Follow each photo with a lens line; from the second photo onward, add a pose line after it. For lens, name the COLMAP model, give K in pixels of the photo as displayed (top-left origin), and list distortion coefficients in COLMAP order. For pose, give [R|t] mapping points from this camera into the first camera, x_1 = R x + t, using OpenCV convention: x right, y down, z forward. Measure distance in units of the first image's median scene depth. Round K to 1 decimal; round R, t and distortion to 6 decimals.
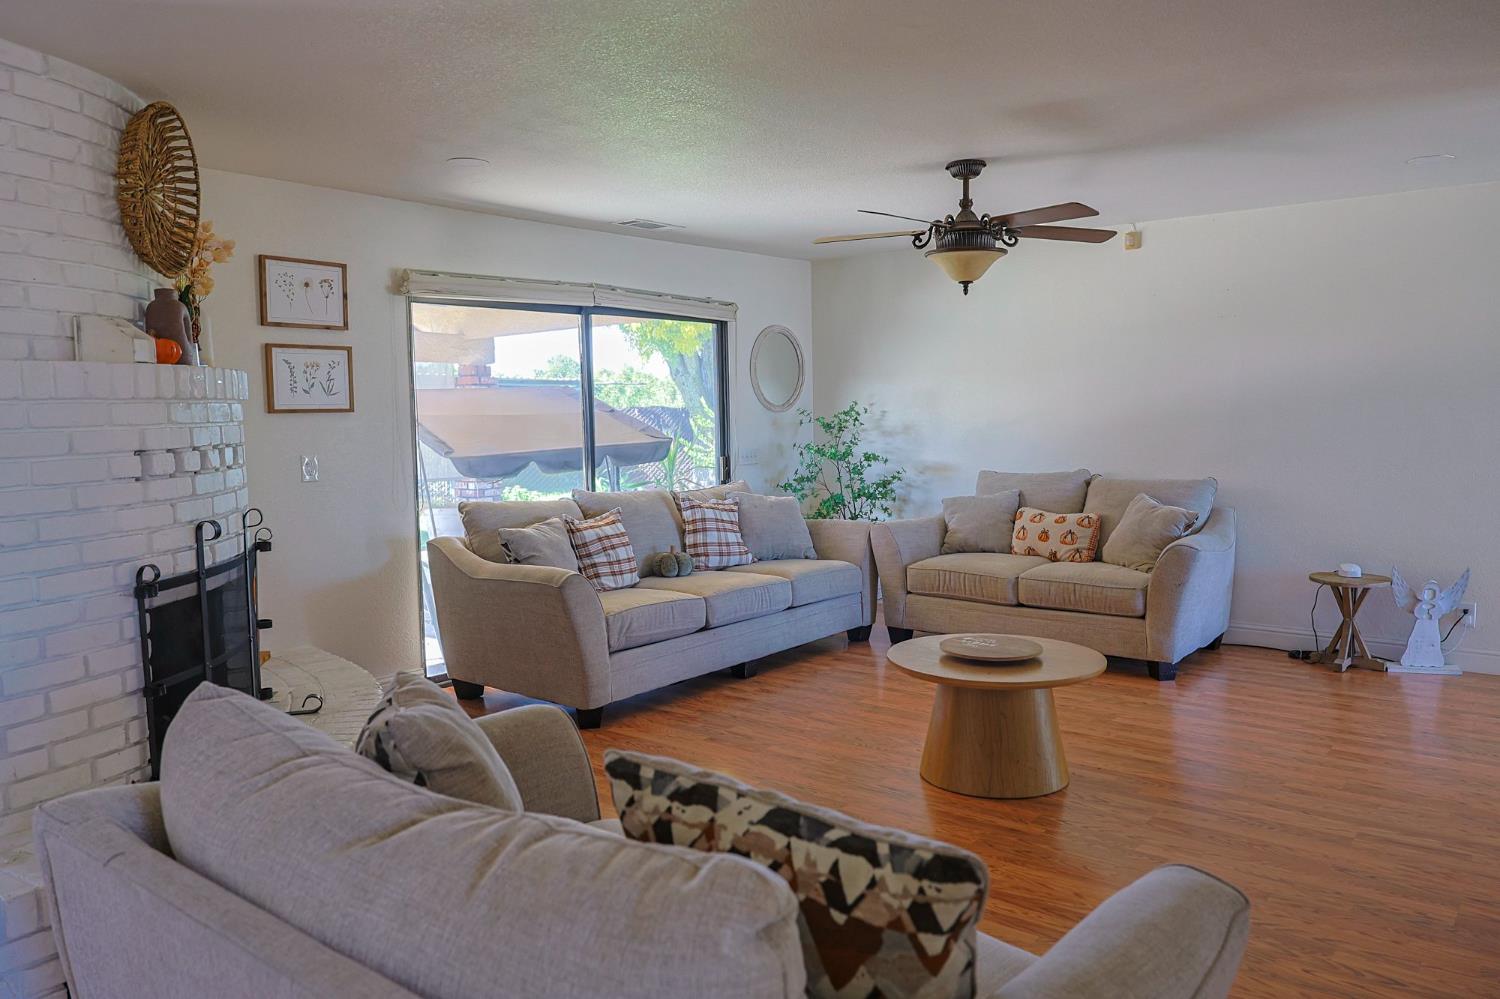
lens RADIAL K [[1094.4, 0, 745.8], [0, 1094.4, 498.6], [0, 0, 1]] dist [-0.005620, 0.006320]
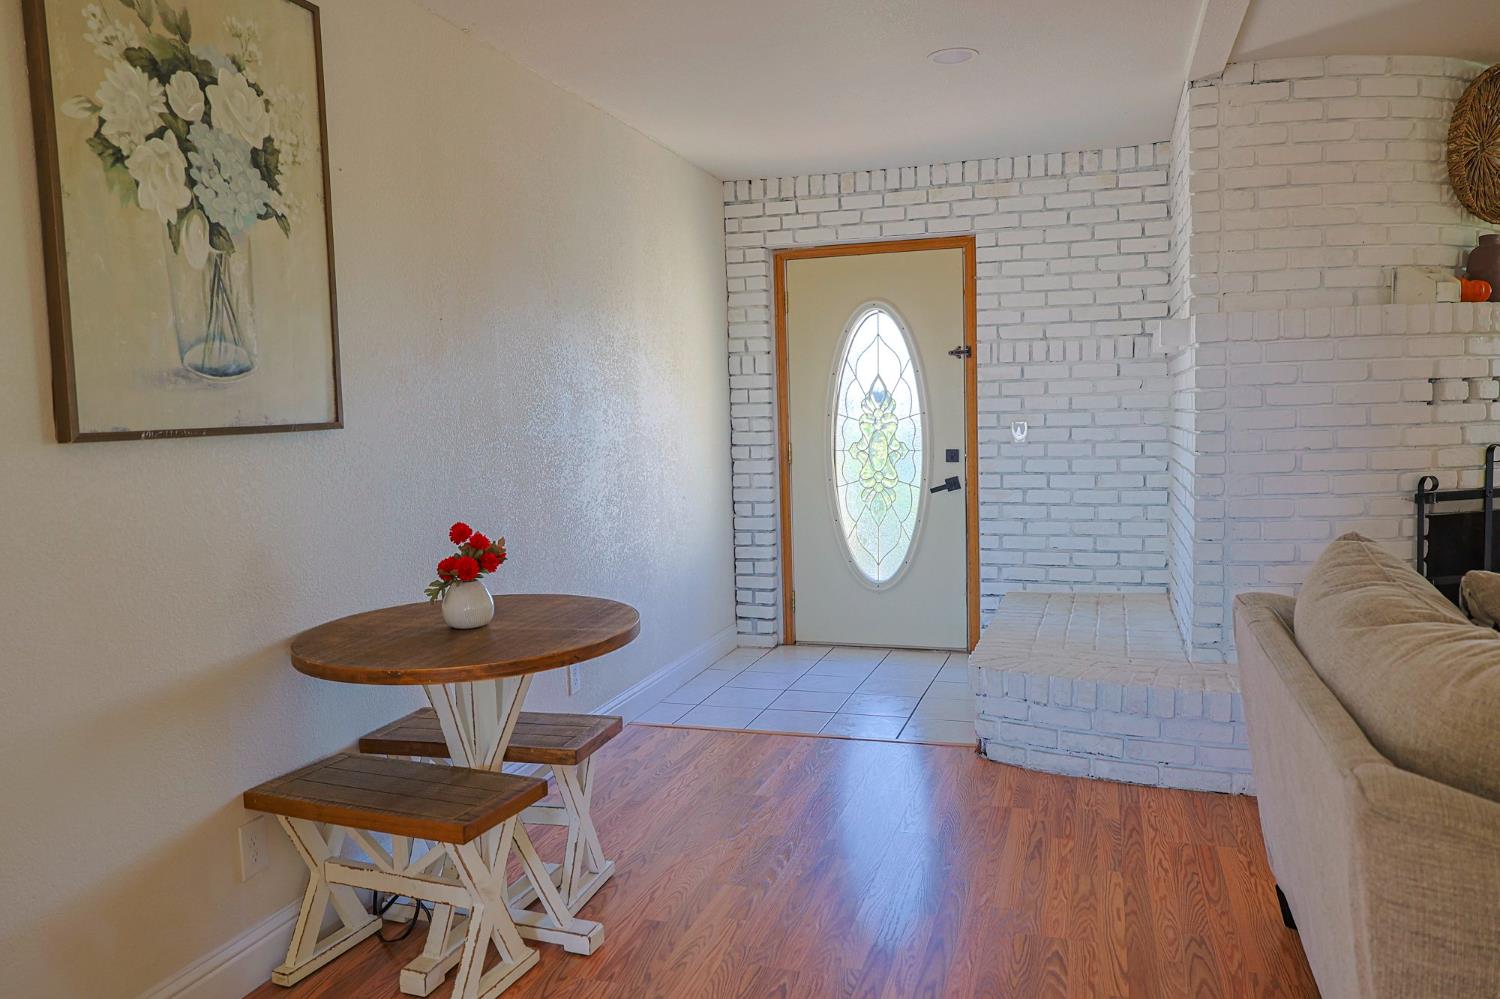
lens RADIAL K [[1094.4, 0, 744.6], [0, 1094.4, 501.0], [0, 0, 1]] dist [-0.005620, 0.006320]
pose [[0.356149, 0.085510, -0.930508, 0.267364], [-0.057326, 0.995928, 0.069580, 0.045025], [0.932669, 0.028561, 0.359601, -0.097950]]
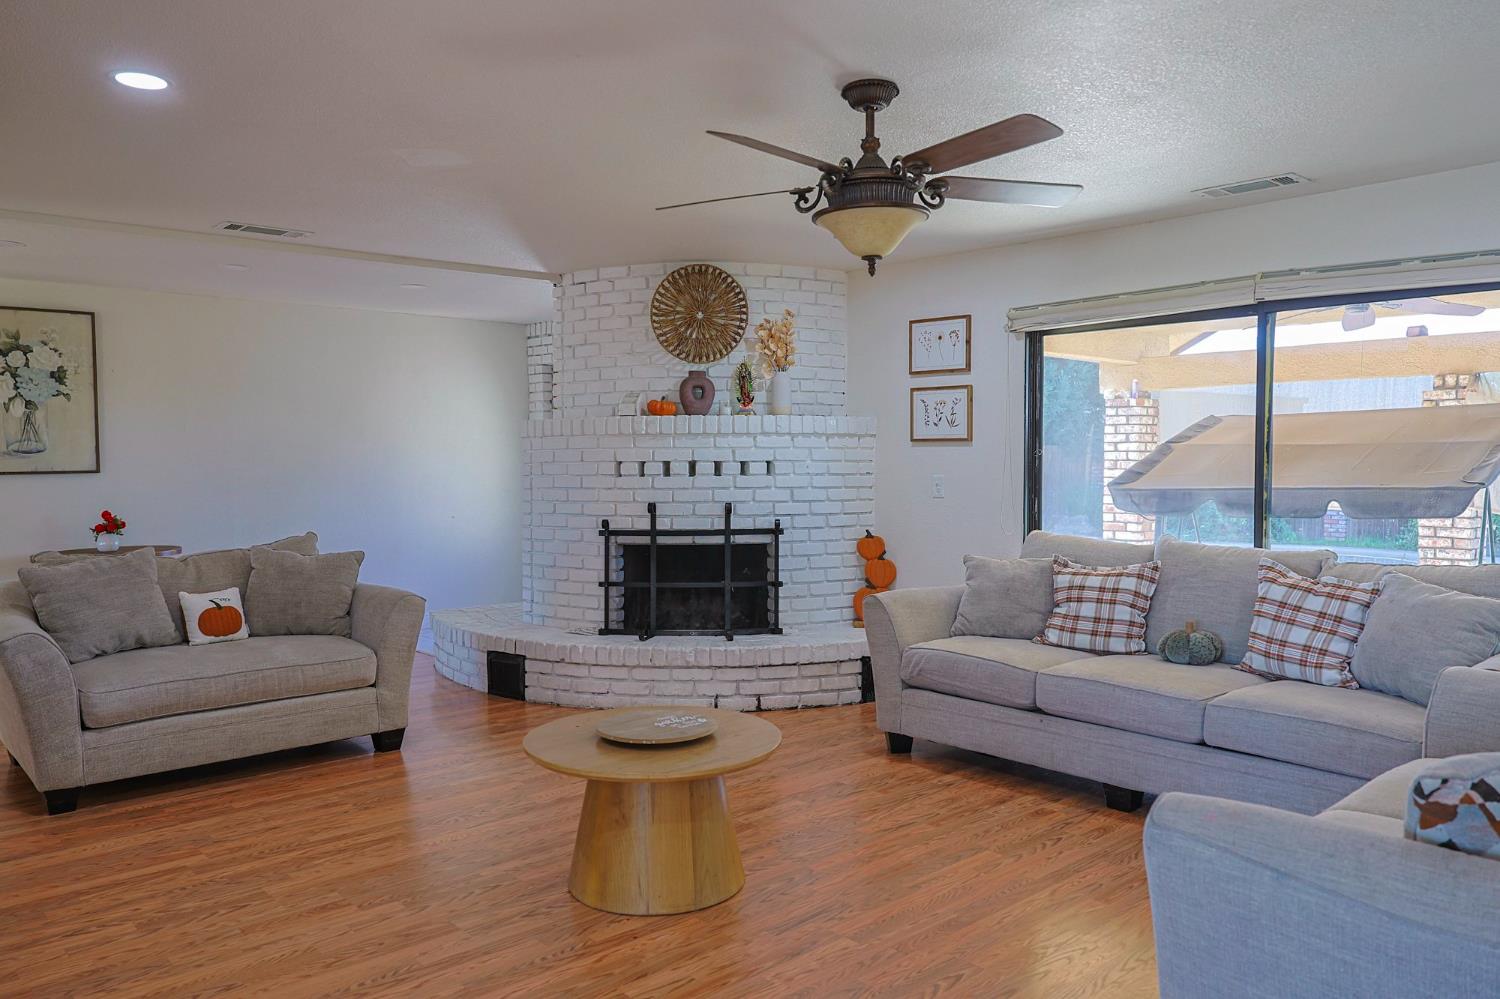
lens RADIAL K [[1094.4, 0, 750.3], [0, 1094.4, 504.6], [0, 0, 1]] dist [-0.005620, 0.006320]
pose [[-0.156604, 0.060685, -0.985795, 1.261288], [-0.075956, 0.994415, 0.073282, -0.121398], [0.984736, 0.086353, -0.151120, 1.455073]]
